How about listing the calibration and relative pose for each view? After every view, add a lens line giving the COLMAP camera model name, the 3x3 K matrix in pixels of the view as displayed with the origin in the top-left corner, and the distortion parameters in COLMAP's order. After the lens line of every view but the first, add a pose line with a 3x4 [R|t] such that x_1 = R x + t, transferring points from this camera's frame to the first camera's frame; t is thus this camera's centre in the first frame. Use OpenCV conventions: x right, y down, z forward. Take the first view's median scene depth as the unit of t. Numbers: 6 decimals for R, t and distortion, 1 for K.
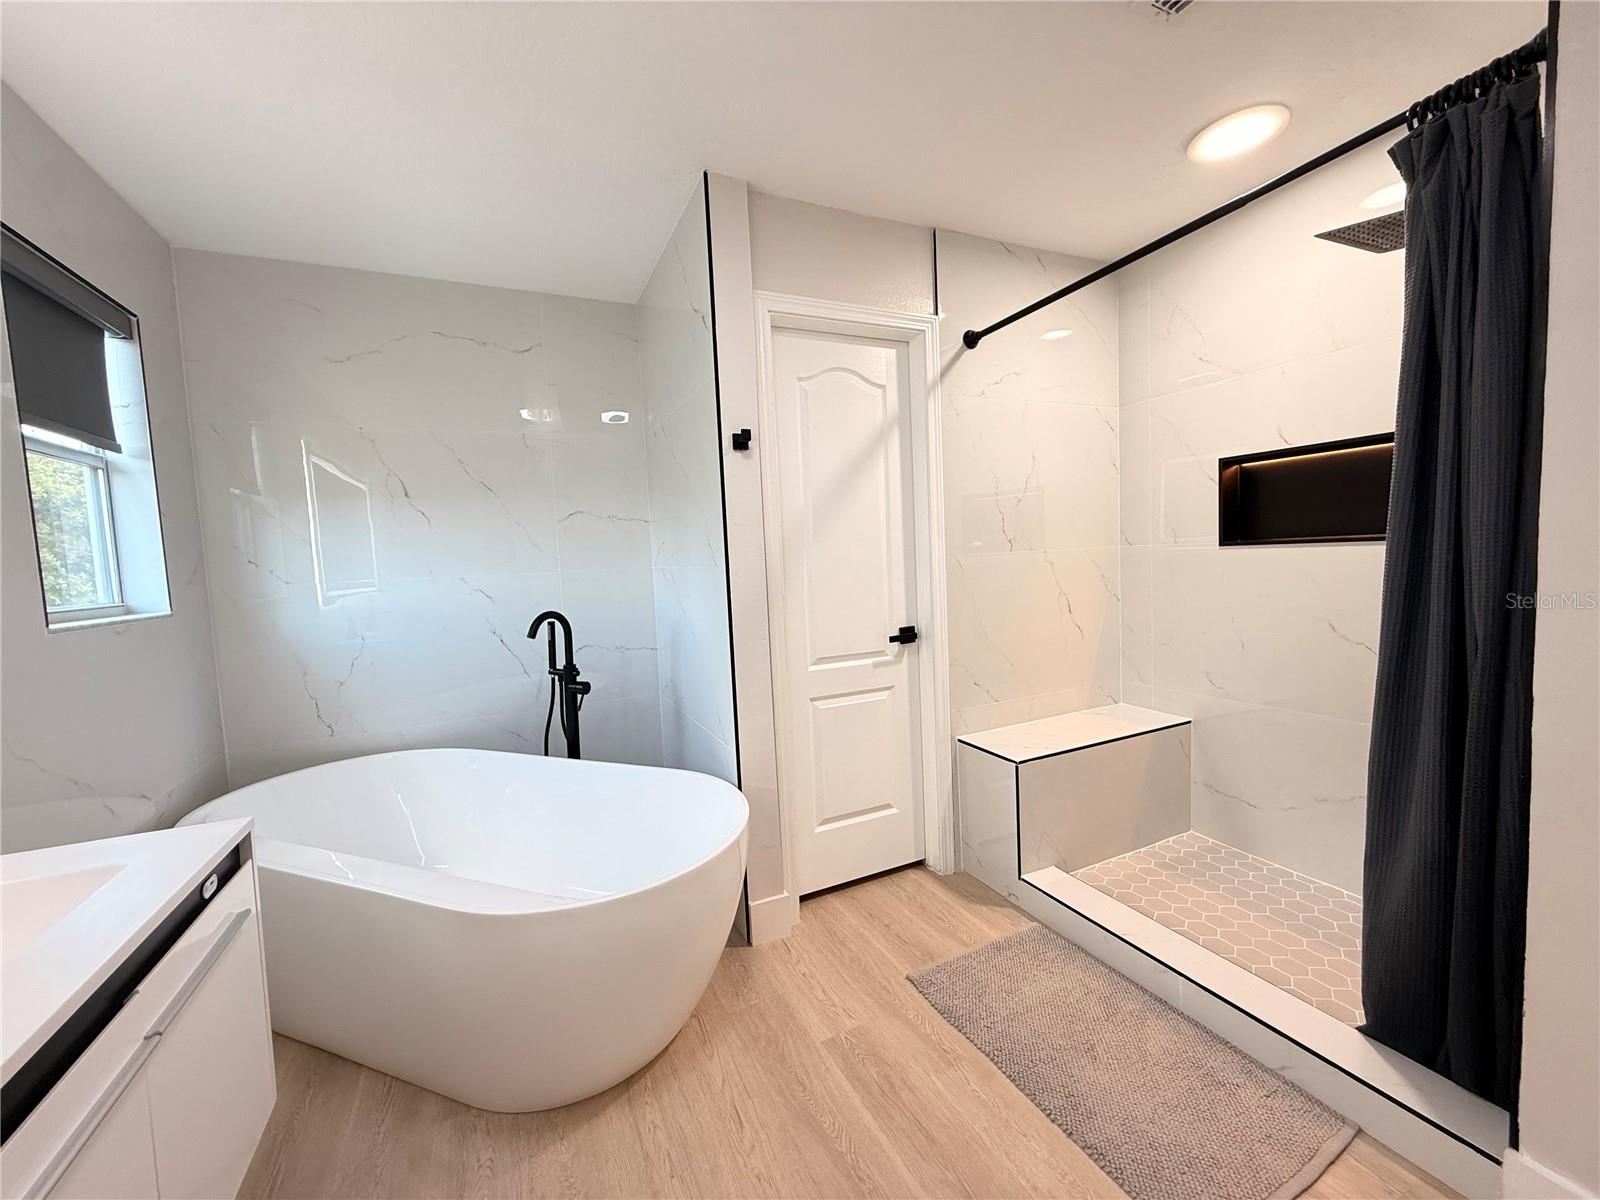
lens RADIAL K [[634.9, 0, 794.3], [0, 634.9, 598.7], [0, 0, 1]] dist [0.000960, -0.000309]
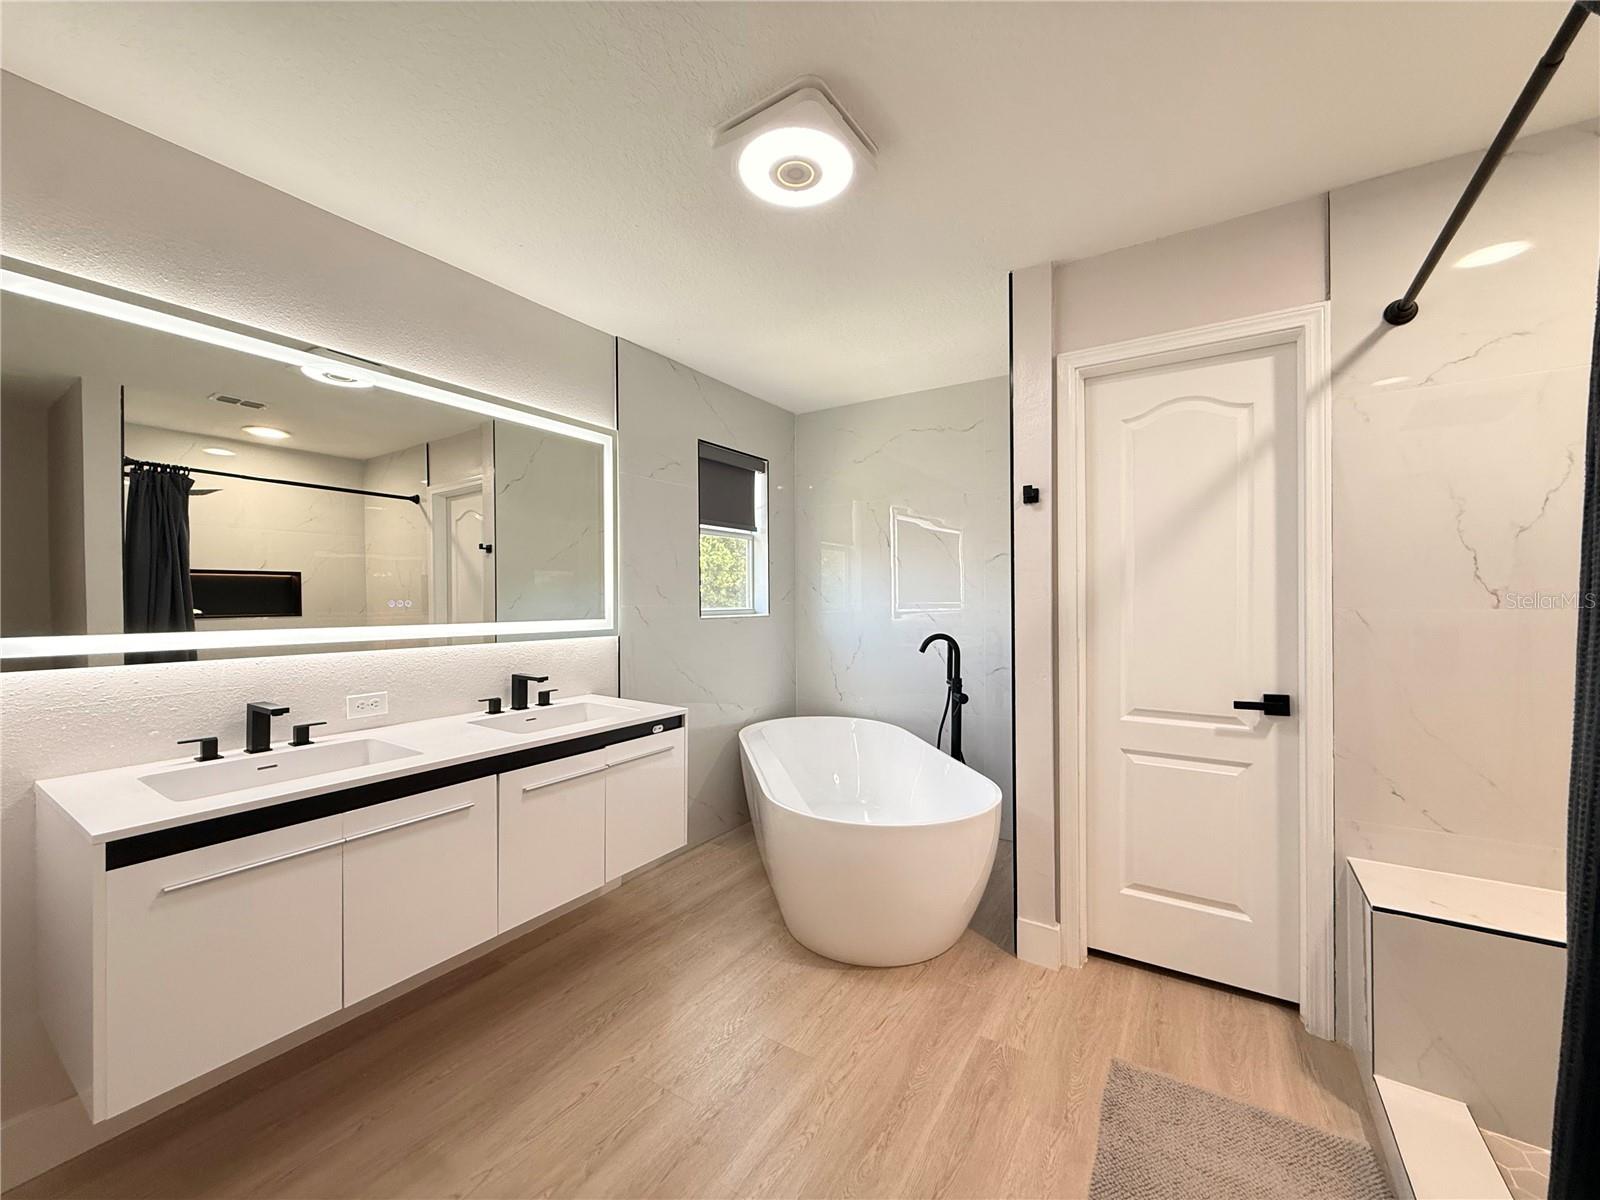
lens RADIAL K [[634.9, 0, 794.3], [0, 634.9, 598.7], [0, 0, 1]] dist [0.000960, -0.000309]
pose [[0.530928, 0.045721, -0.846183, 0.576027], [-0.078953, 0.996869, 0.004325, -0.034708], [0.843731, 0.064512, 0.532875, 0.059196]]
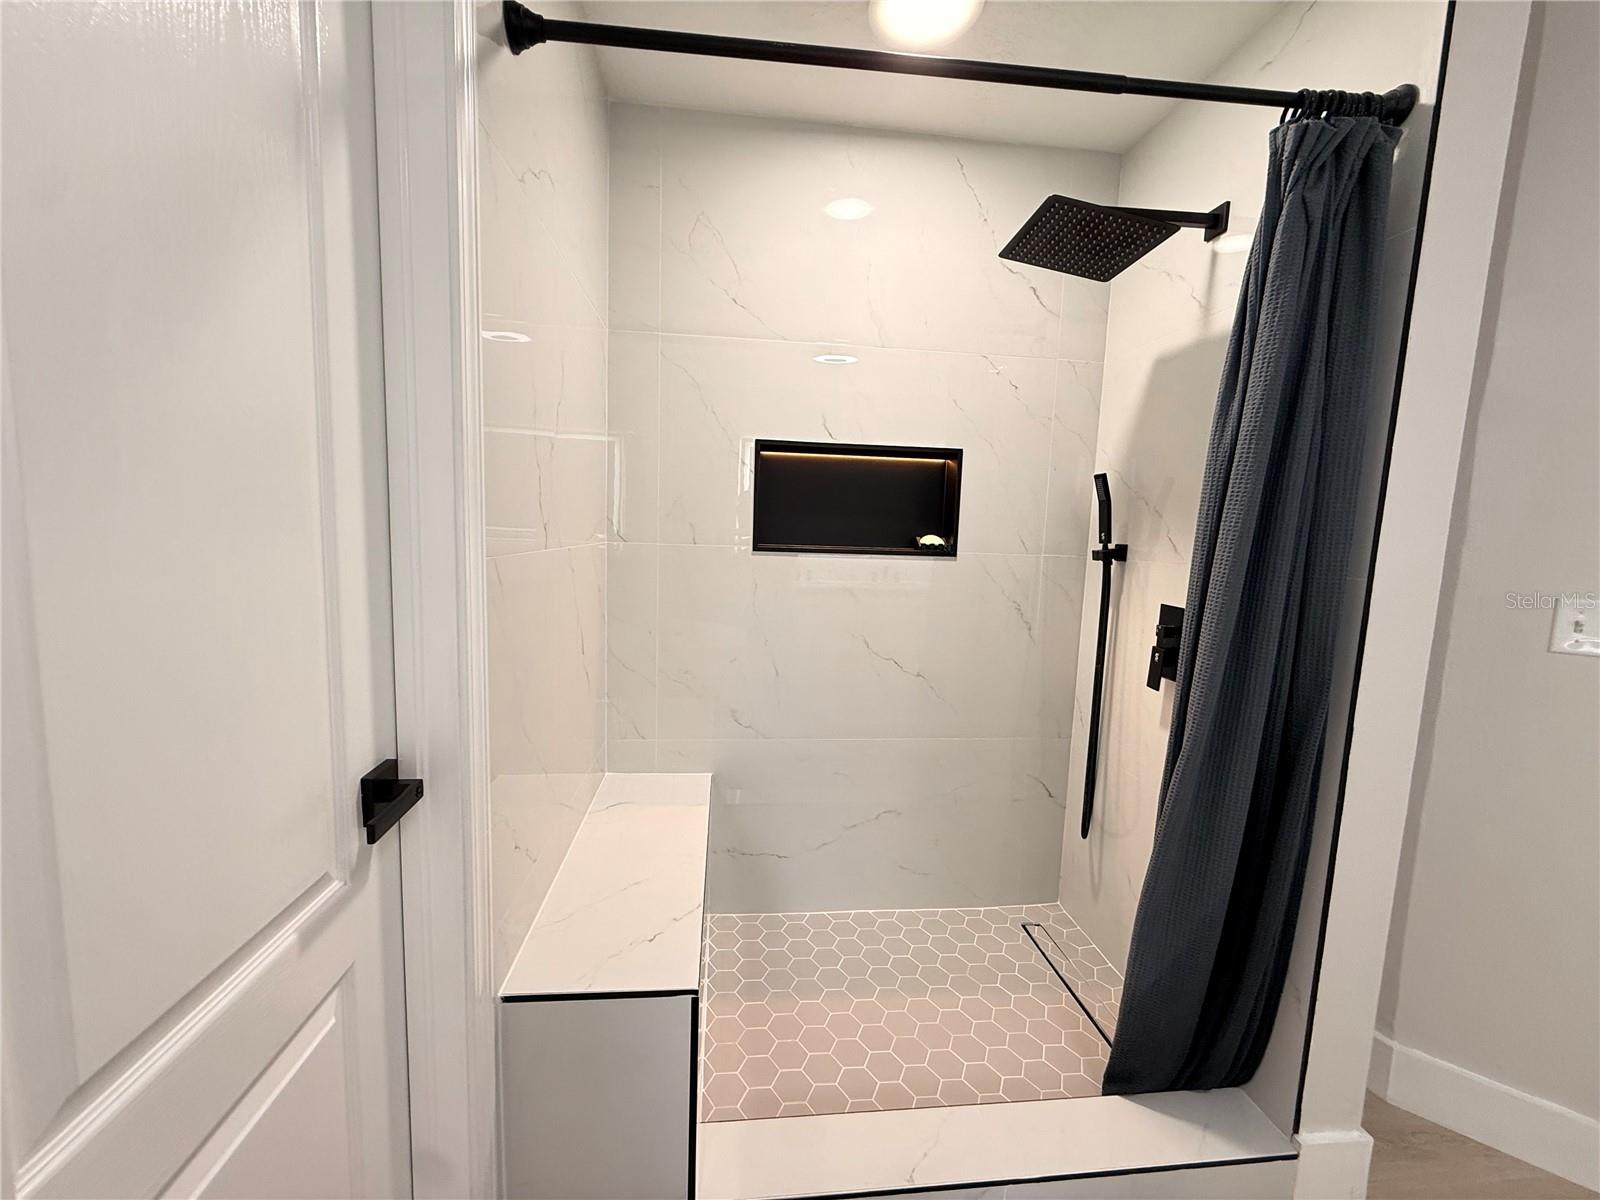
lens RADIAL K [[634.9, 0, 794.3], [0, 634.9, 598.7], [0, 0, 1]] dist [0.000960, -0.000309]
pose [[0.316730, -0.045050, 0.947445, -0.070289], [0.018119, 0.998977, 0.041443, -0.059306], [-0.948343, 0.004040, 0.317222, 0.753474]]
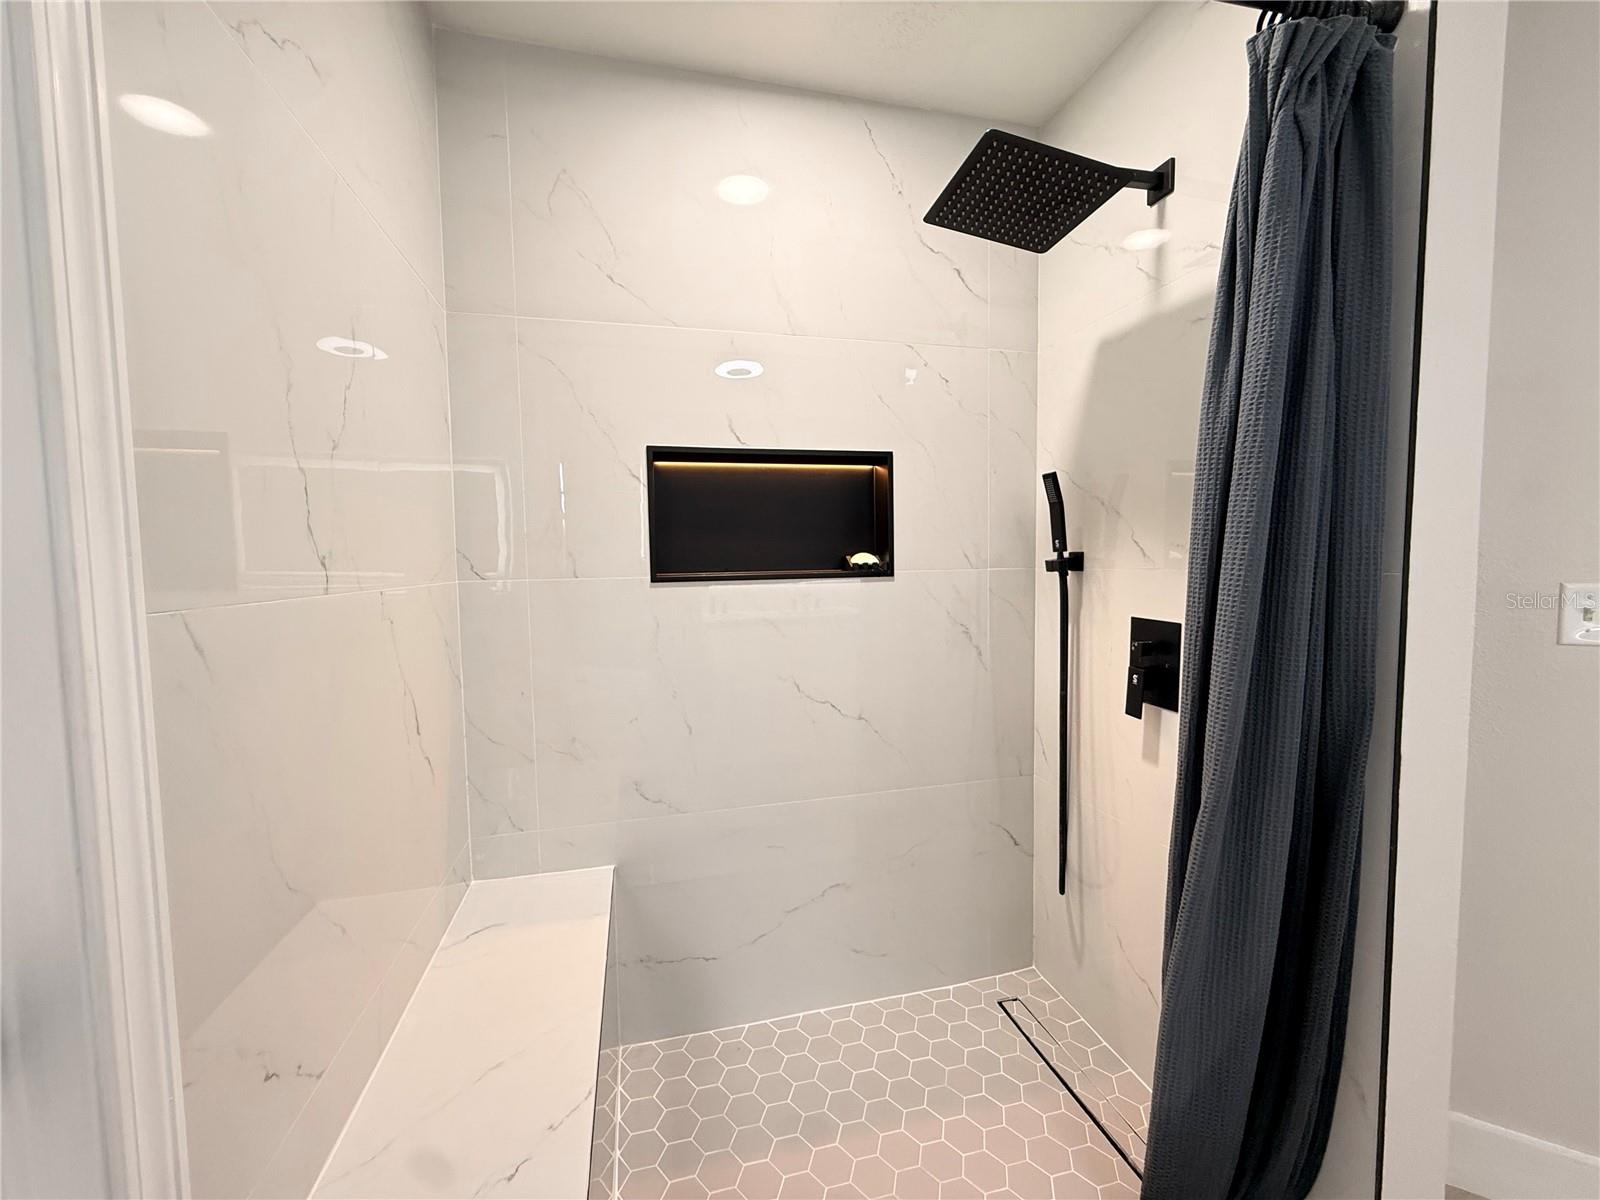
lens RADIAL K [[634.9, 0, 794.3], [0, 634.9, 598.7], [0, 0, 1]] dist [0.000960, -0.000309]
pose [[0.189073, -0.014702, 0.981853, 0.073412], [0.077015, 0.997030, 0.000099, -0.059521], [-0.978938, 0.075598, 0.189644, 0.794019]]
